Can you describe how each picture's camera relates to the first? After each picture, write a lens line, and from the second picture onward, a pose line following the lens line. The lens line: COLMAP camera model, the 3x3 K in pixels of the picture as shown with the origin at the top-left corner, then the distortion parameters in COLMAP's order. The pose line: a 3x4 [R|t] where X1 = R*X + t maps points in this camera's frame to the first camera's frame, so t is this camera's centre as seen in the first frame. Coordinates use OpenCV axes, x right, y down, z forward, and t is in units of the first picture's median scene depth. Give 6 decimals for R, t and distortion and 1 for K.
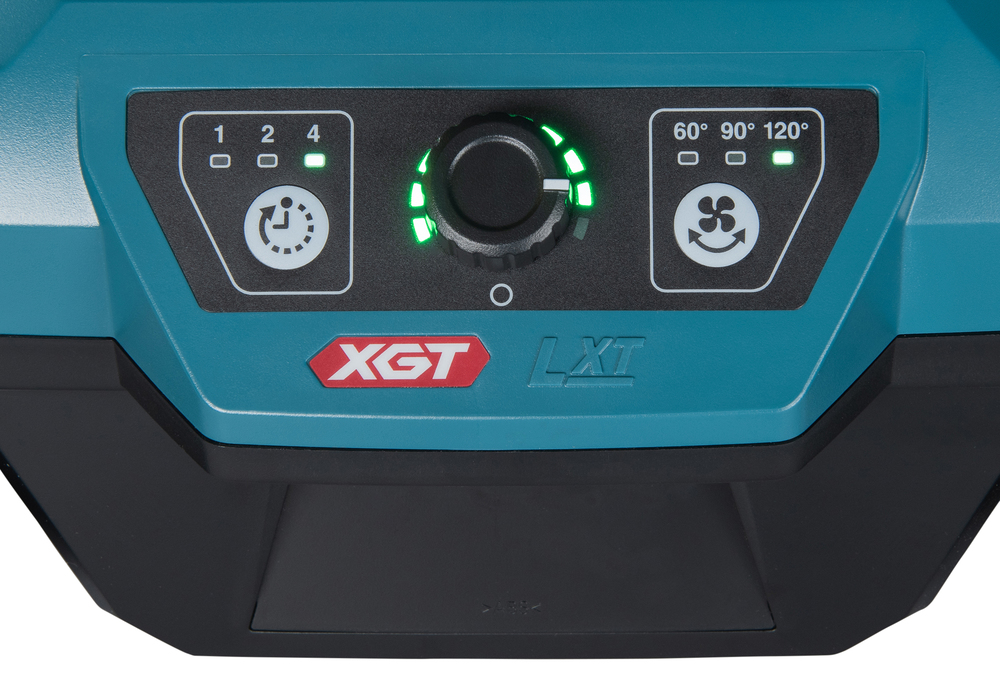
lens RADIAL K [[2840.9, 0, 503.4], [0, 2840.9, 346.7], [0, 0, 1]] dist [0.241968, 0.000000]
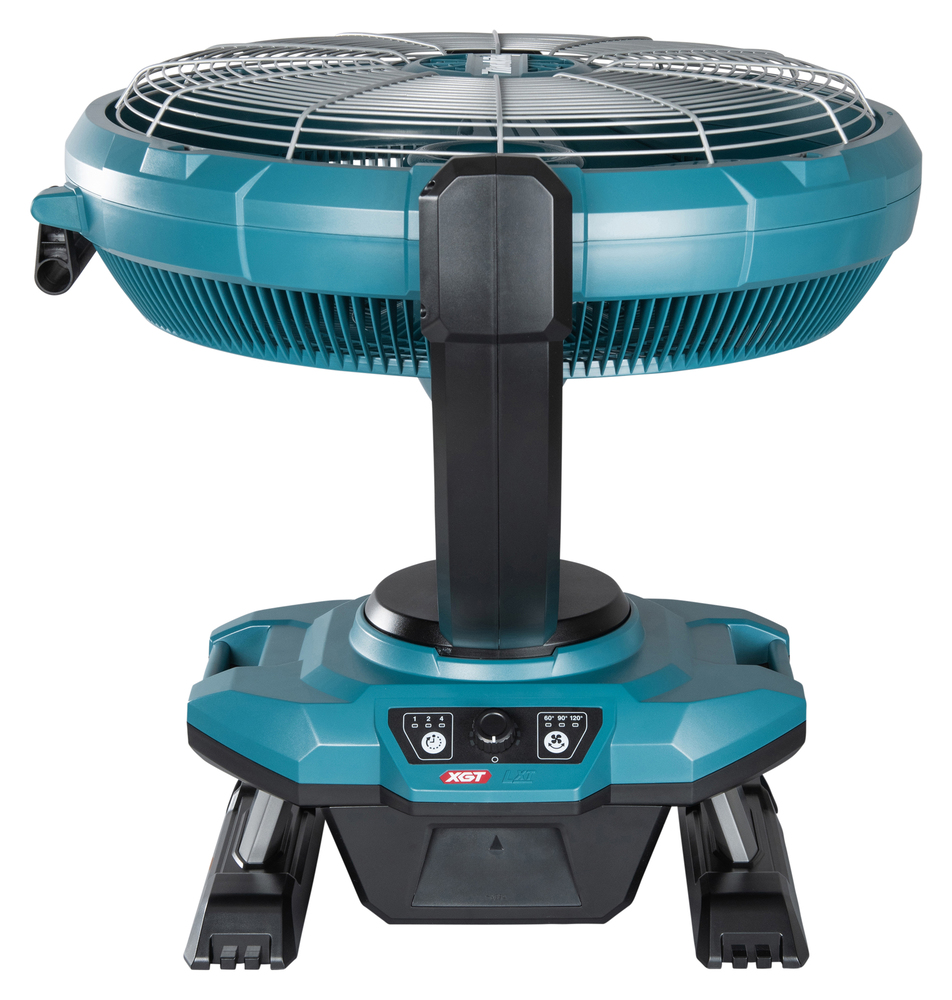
lens RADIAL K [[2583.8, 0, 511.7], [0, 2583.8, 544.4], [0, 0, 1]] dist [0.186338, 0.000000]
pose [[0.999996, 0.001671, -0.002167, 0.026312], [-0.002382, 0.921490, -0.388395, 0.969833], [0.001348, 0.388399, 0.921490, -2.029030]]
